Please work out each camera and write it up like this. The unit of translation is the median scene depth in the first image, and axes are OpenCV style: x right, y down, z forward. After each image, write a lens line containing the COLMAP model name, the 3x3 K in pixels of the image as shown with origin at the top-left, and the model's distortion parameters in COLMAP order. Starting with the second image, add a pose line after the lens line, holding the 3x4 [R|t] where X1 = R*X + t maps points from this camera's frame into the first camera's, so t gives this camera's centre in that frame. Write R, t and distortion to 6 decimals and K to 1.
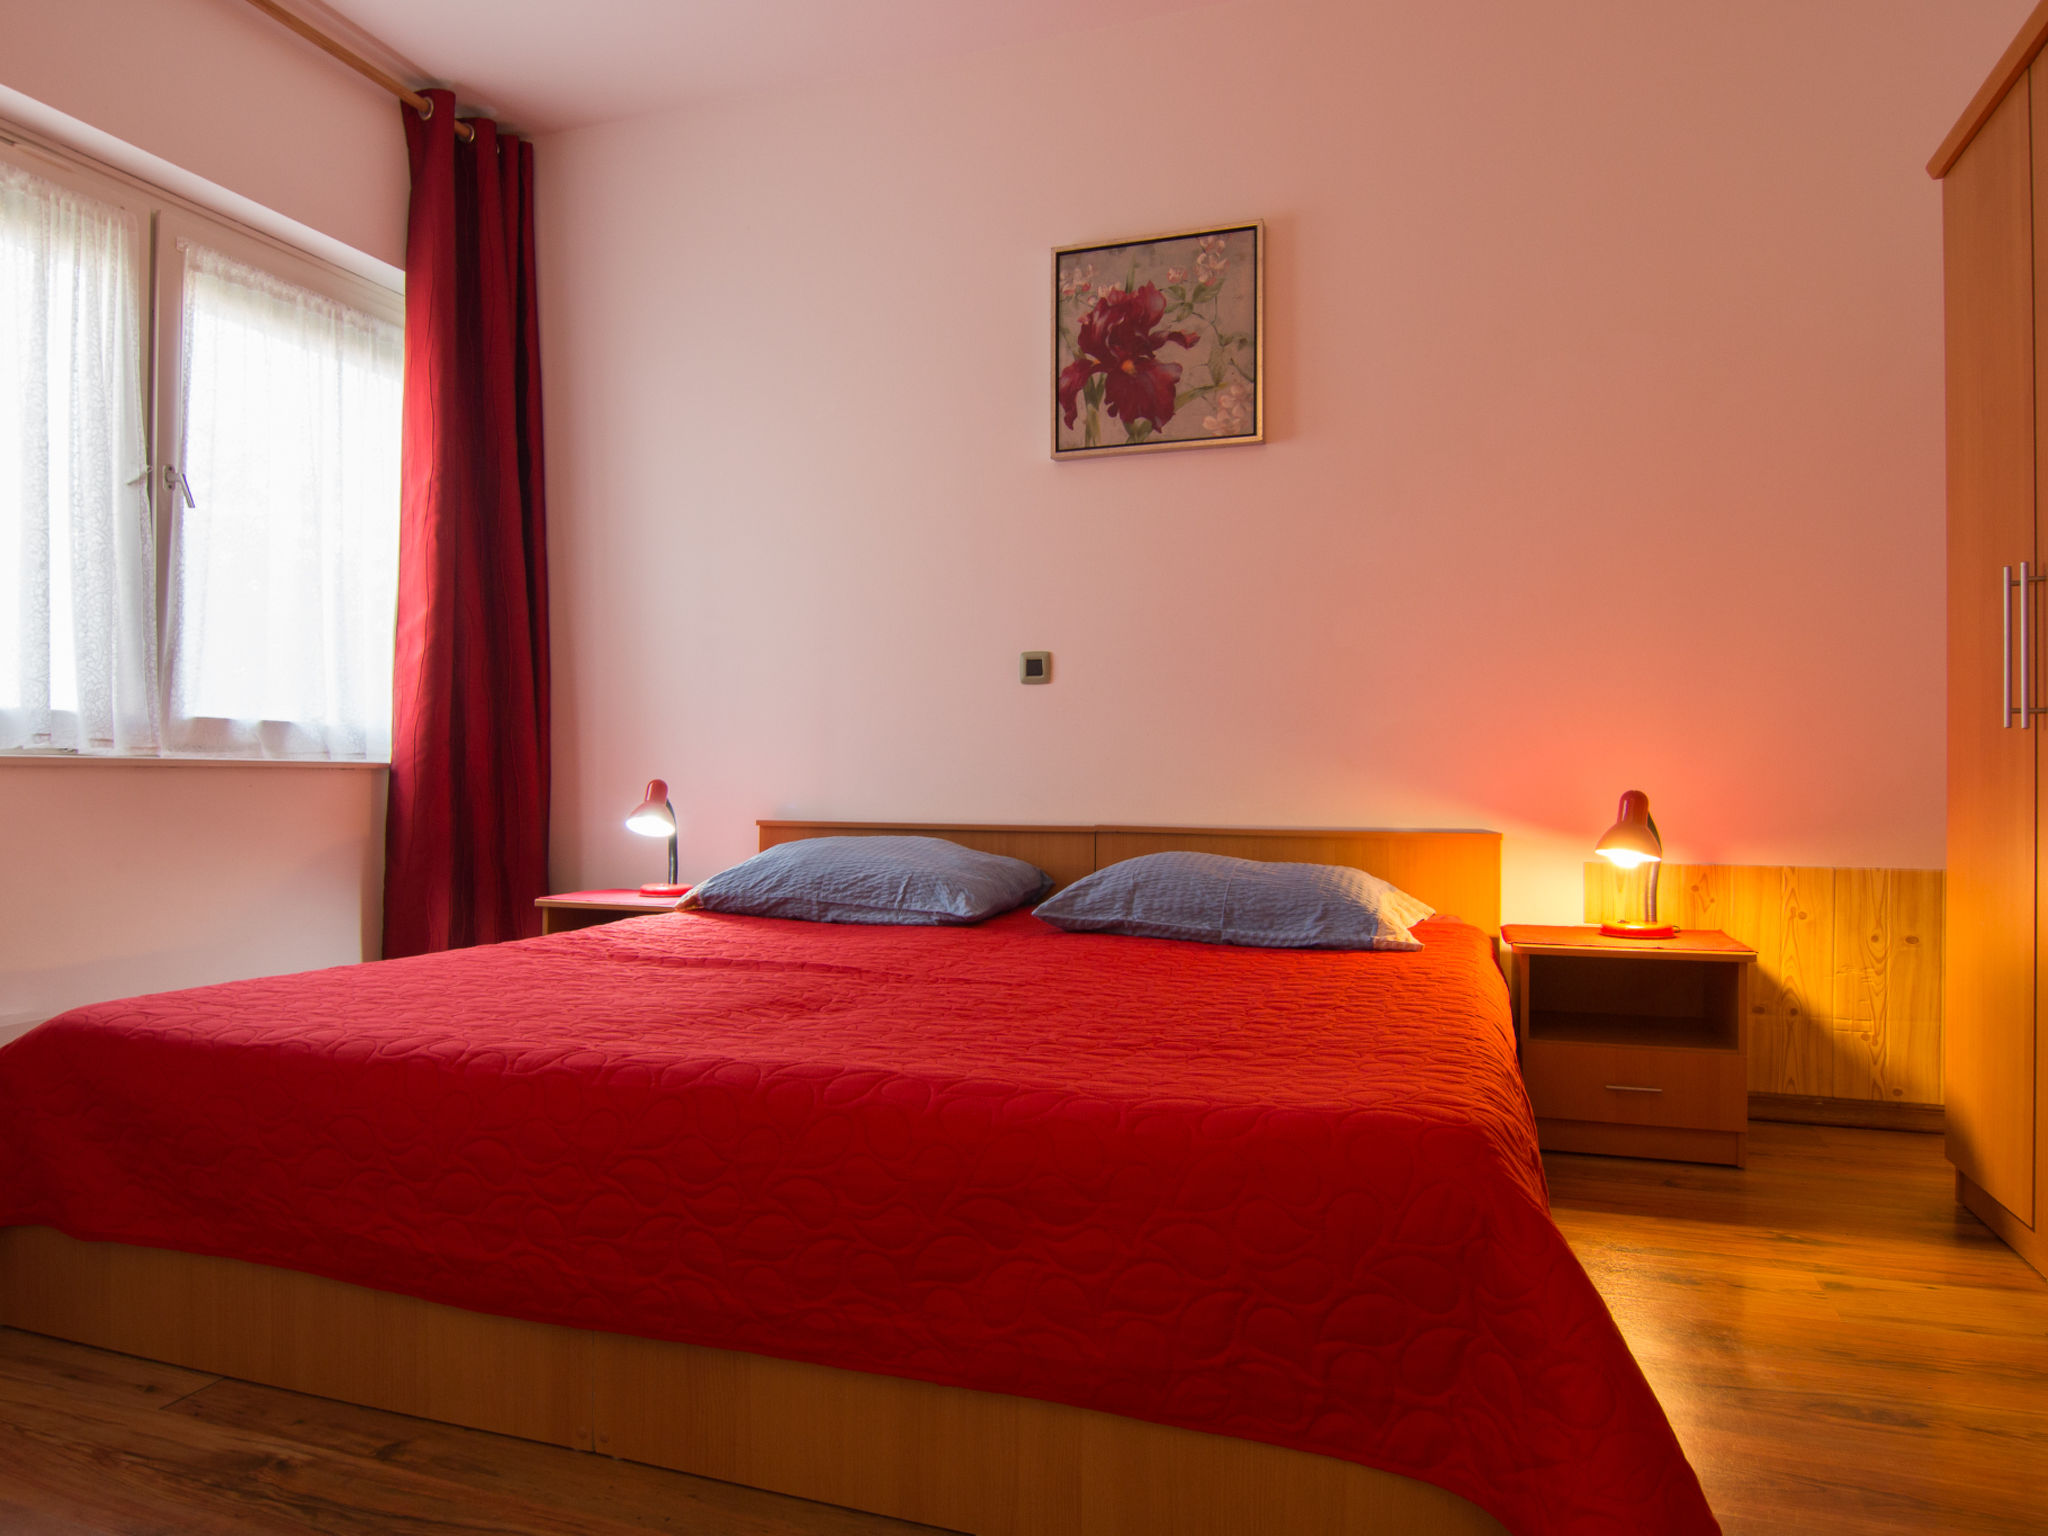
lens RADIAL K [[1287.5, 0, 1003.5], [0, 1287.5, 778.1], [0, 0, 1]] dist [-0.009634, -0.009552]
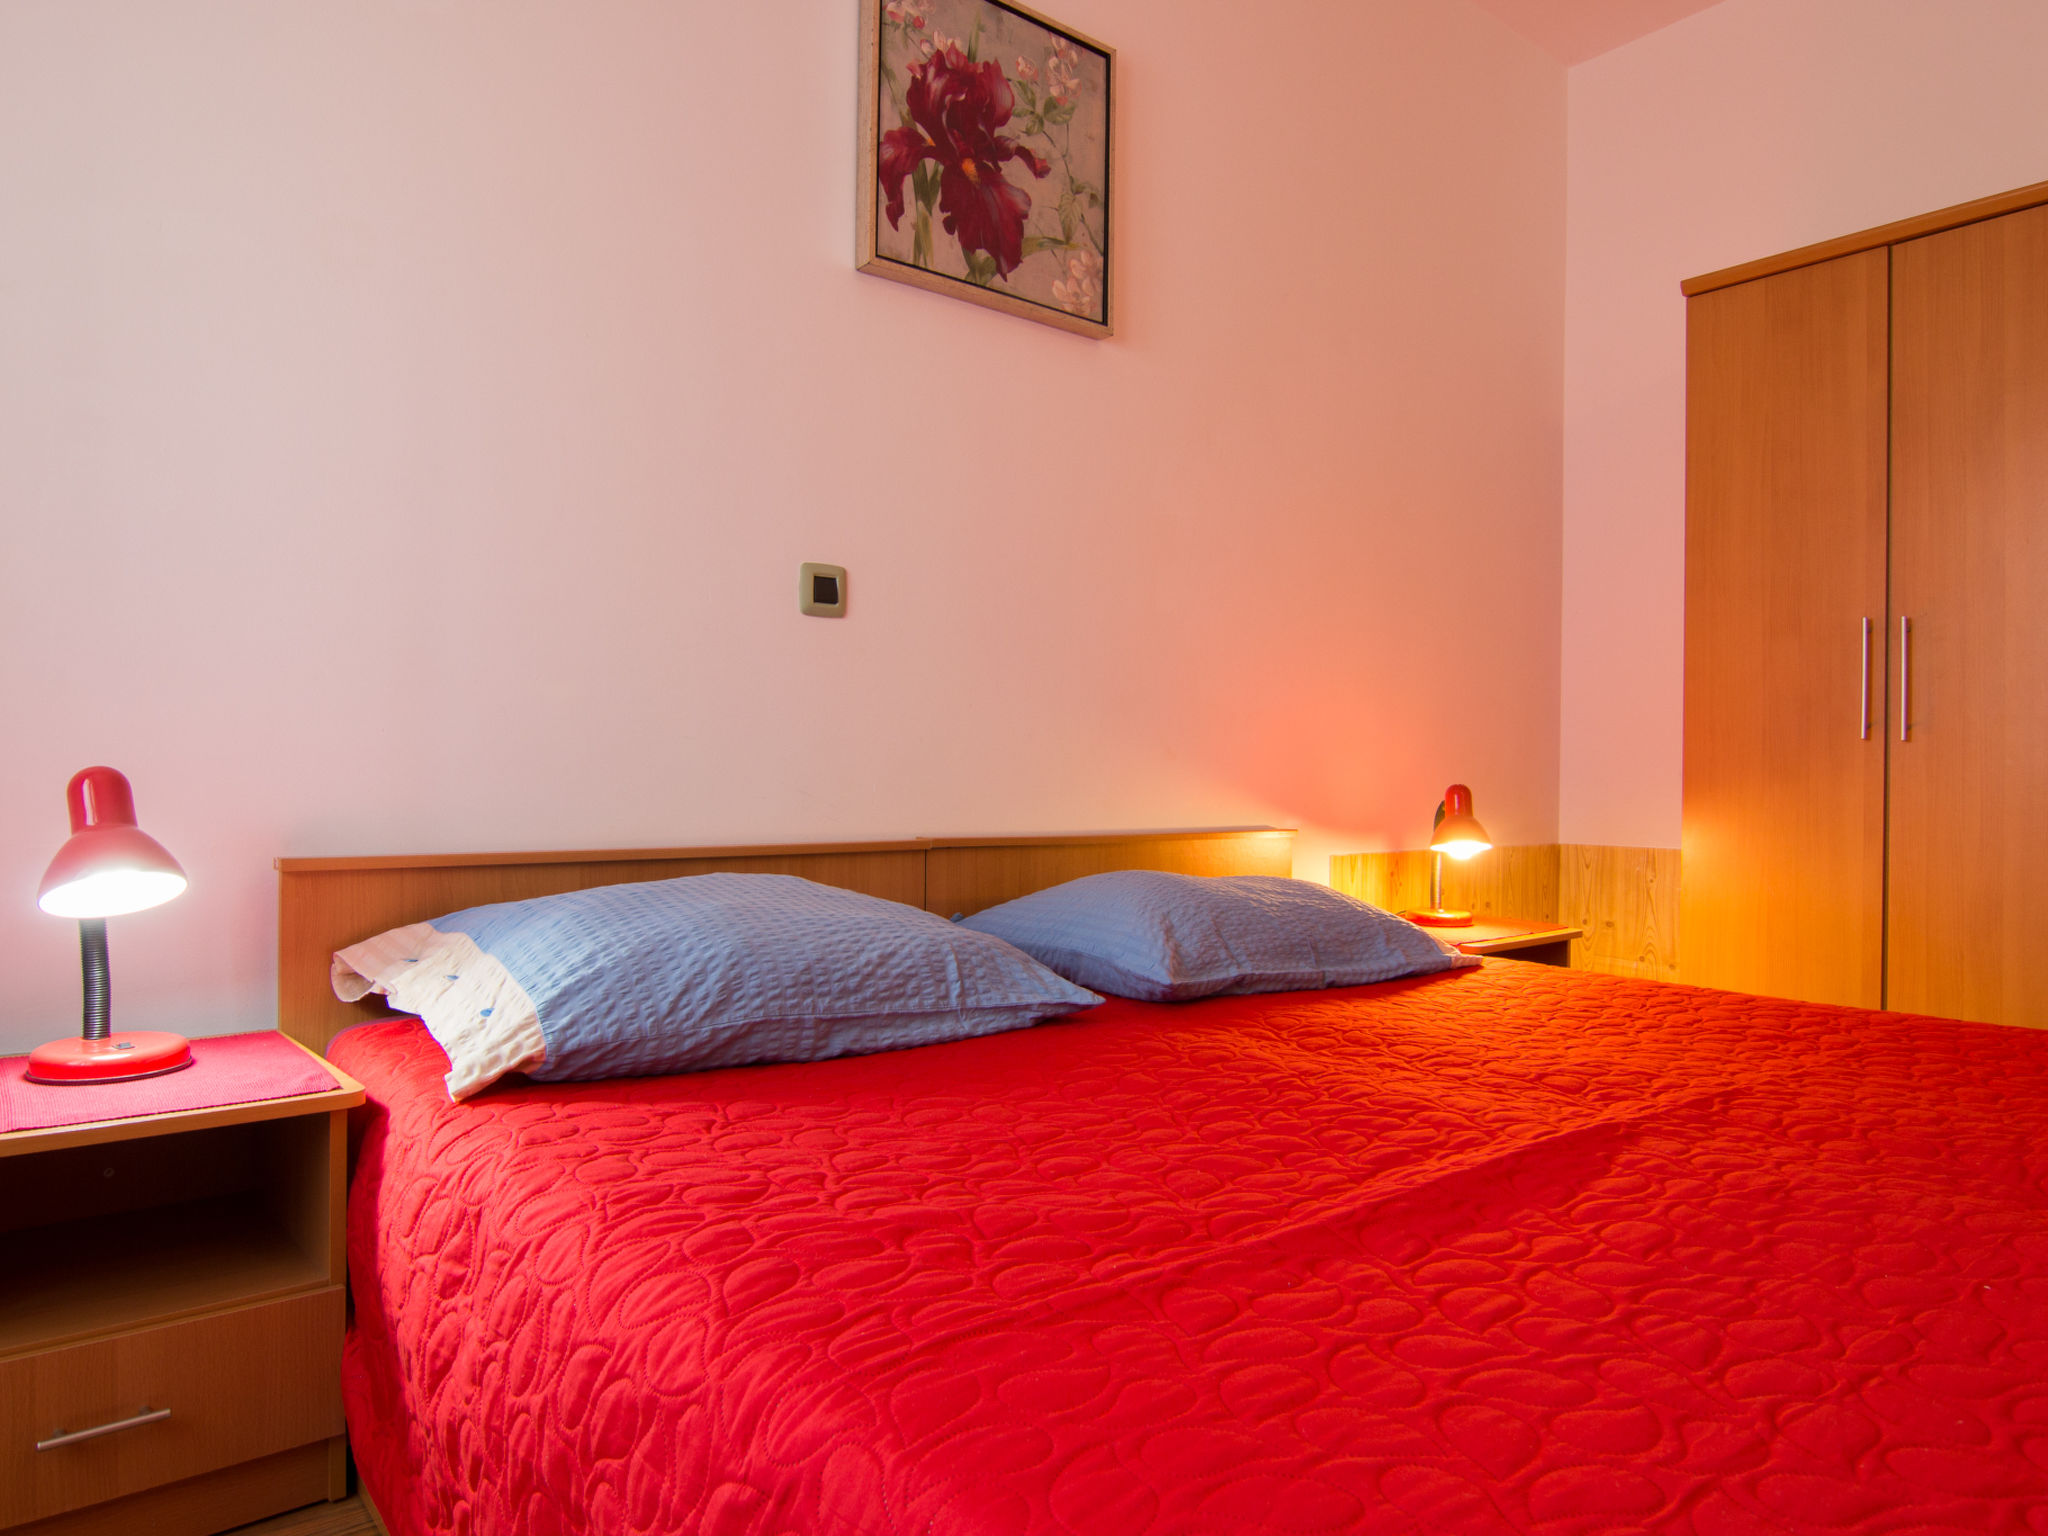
lens RADIAL K [[1287.5, 0, 1017.6], [0, 1287.5, 775.0], [0, 0, 1]] dist [-0.009634, -0.009552]
pose [[0.530610, -0.000003, 0.847616, -0.475610], [-0.008149, 0.999954, 0.005105, -0.000405], [-0.847577, -0.009616, 0.530586, 0.619200]]
